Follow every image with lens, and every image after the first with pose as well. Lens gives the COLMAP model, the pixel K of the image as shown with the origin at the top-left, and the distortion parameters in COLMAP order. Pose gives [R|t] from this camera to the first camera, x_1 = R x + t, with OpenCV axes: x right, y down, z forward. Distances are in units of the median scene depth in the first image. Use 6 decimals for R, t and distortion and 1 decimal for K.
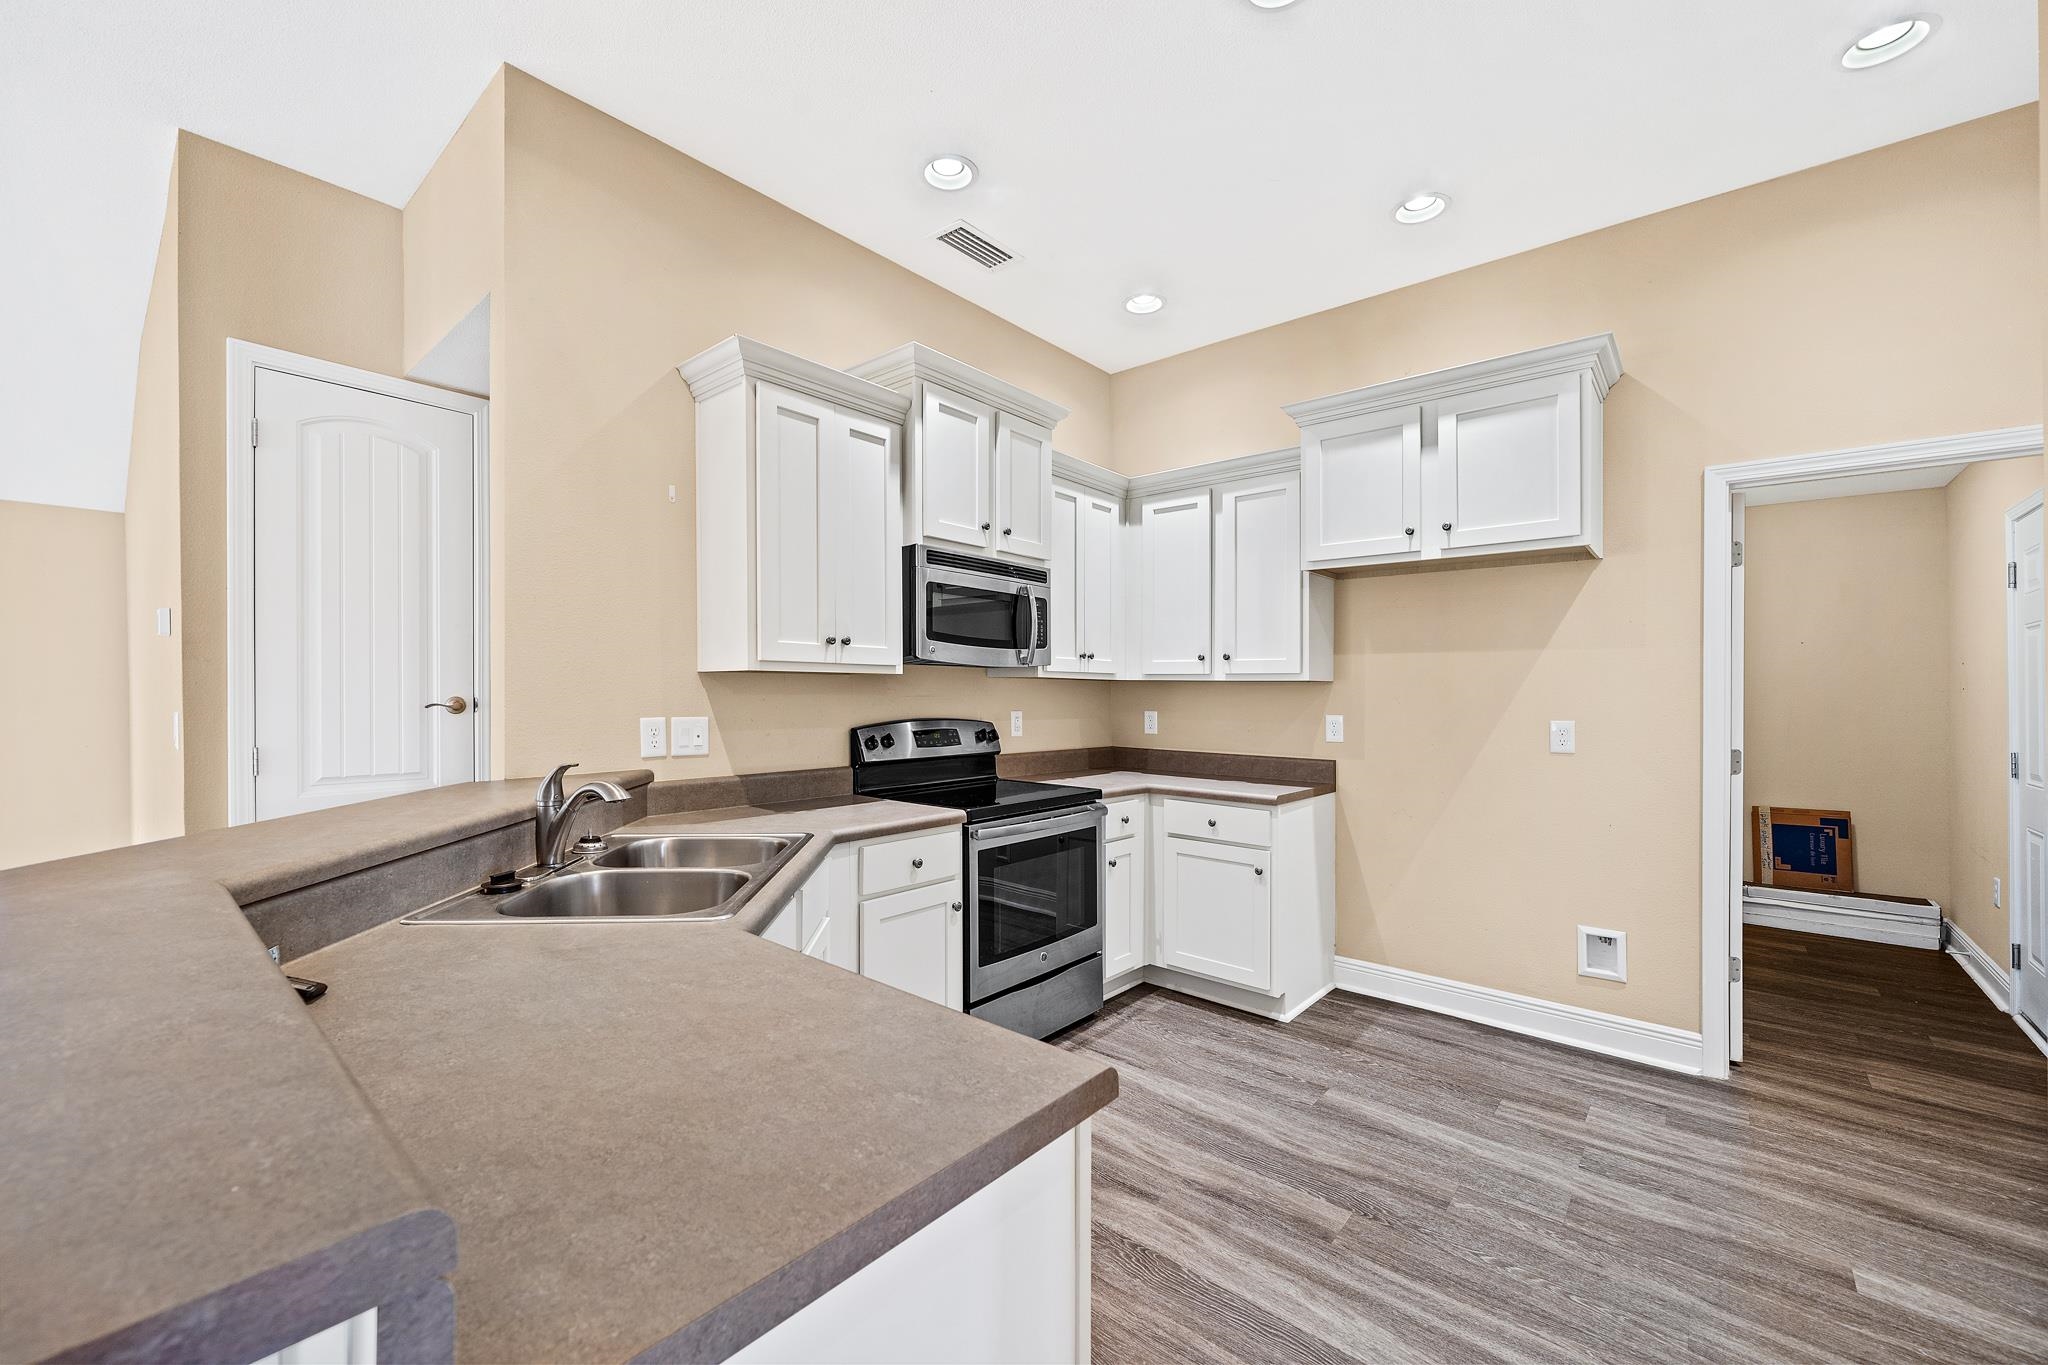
lens RADIAL K [[808.4, 0, 1012.0], [0, 808.4, 710.8], [0, 0, 1]] dist [-0.007953, 0.002482]
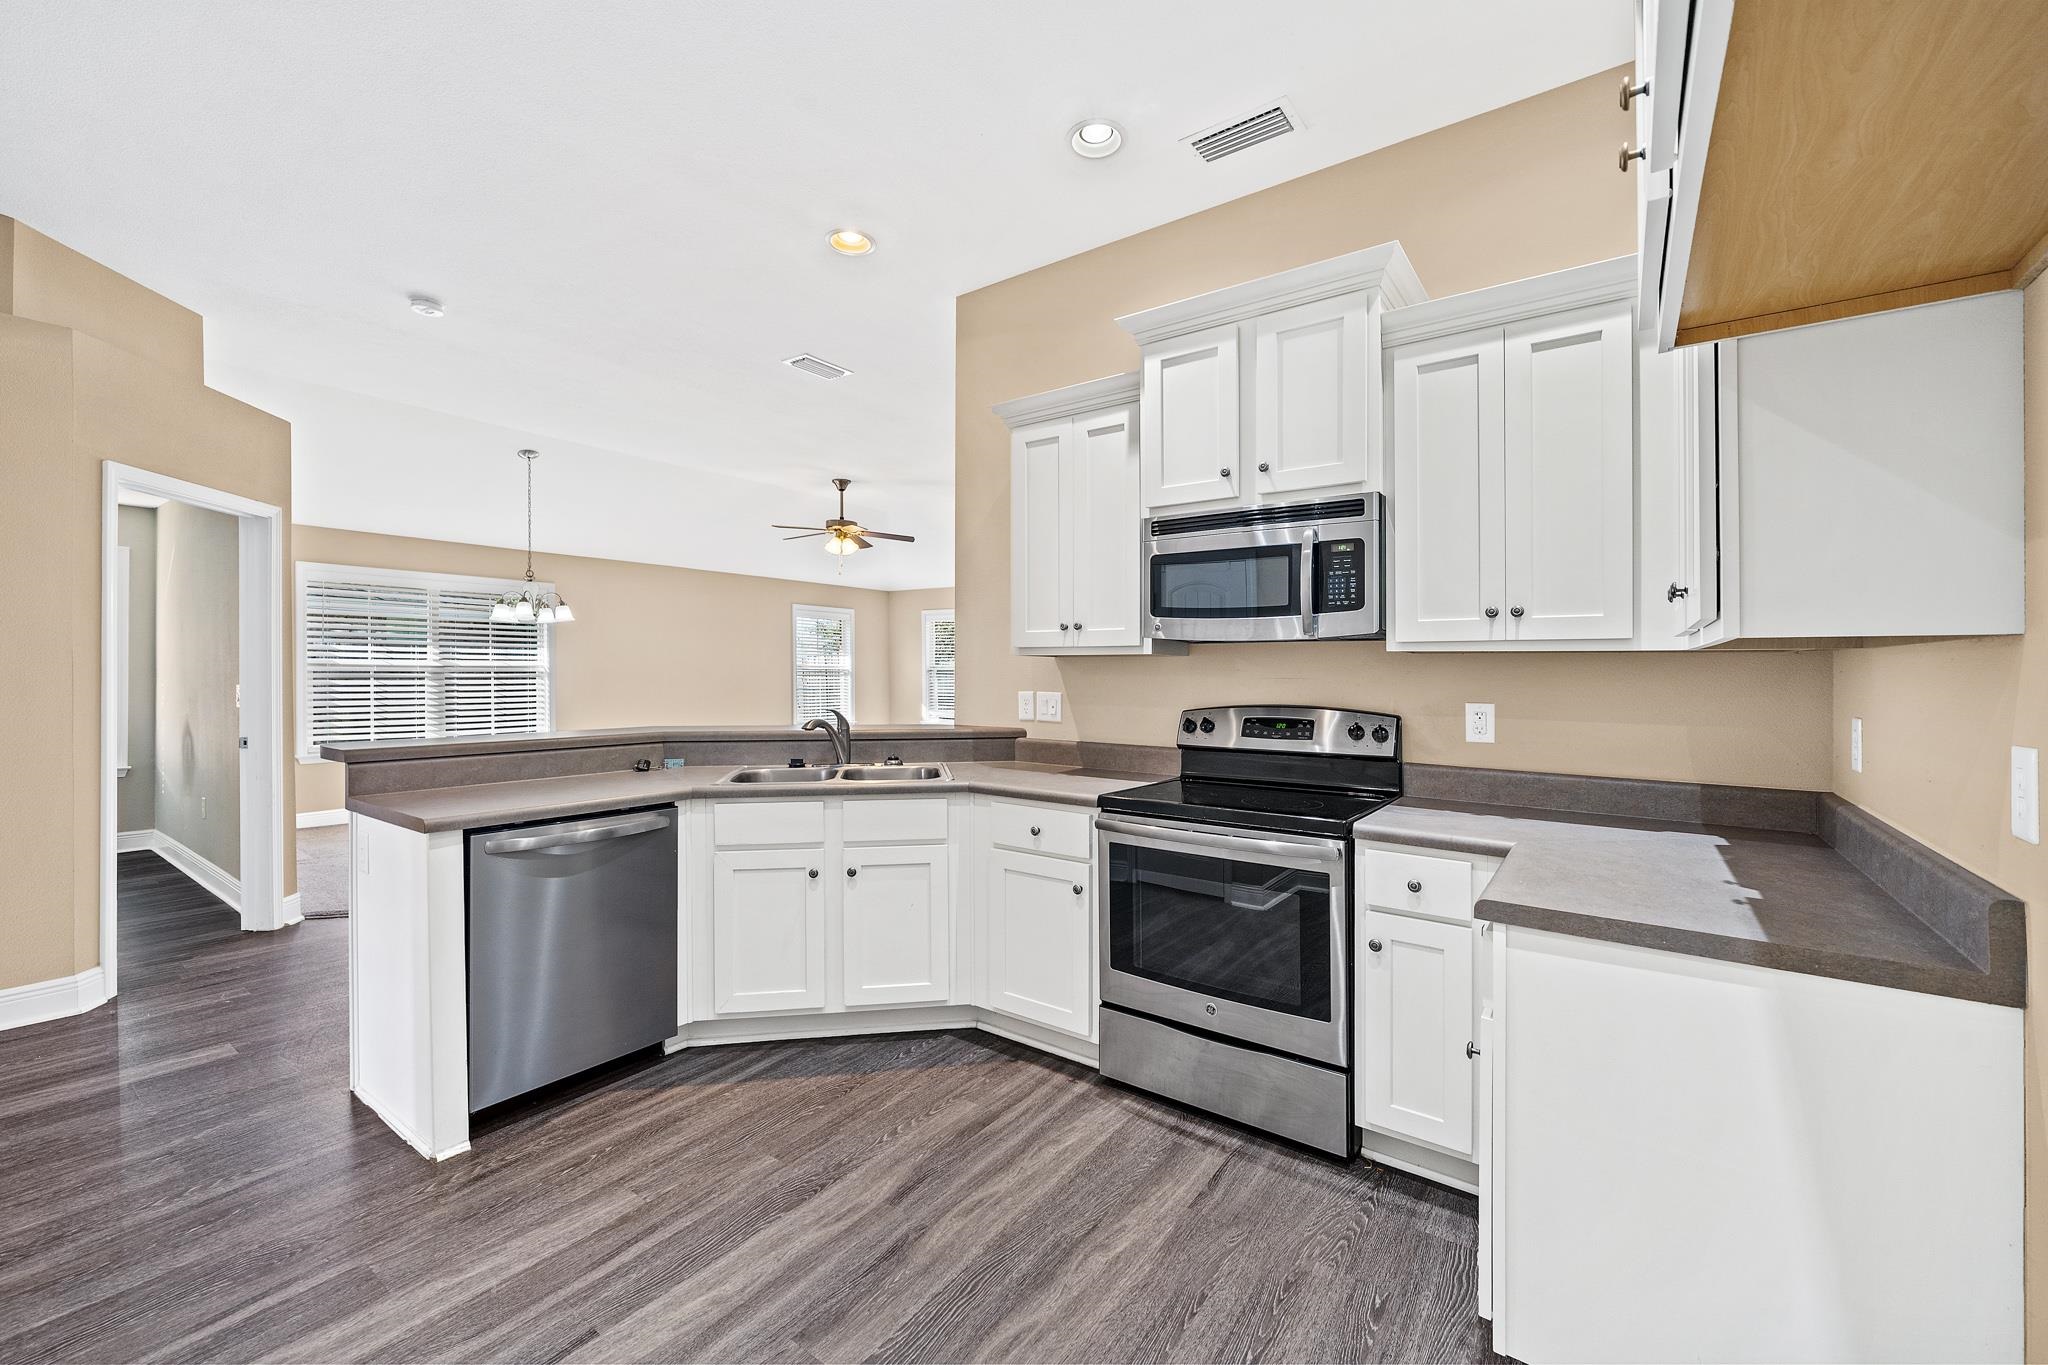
lens RADIAL K [[808.4, 0, 1047.8], [0, 808.4, 700.1], [0, 0, 1]] dist [-0.007953, 0.002482]
pose [[0.112437, 0.028394, -0.993253, 0.857833], [-0.031083, 0.999203, 0.025046, -0.011371], [0.993173, 0.028058, 0.113230, 0.807576]]
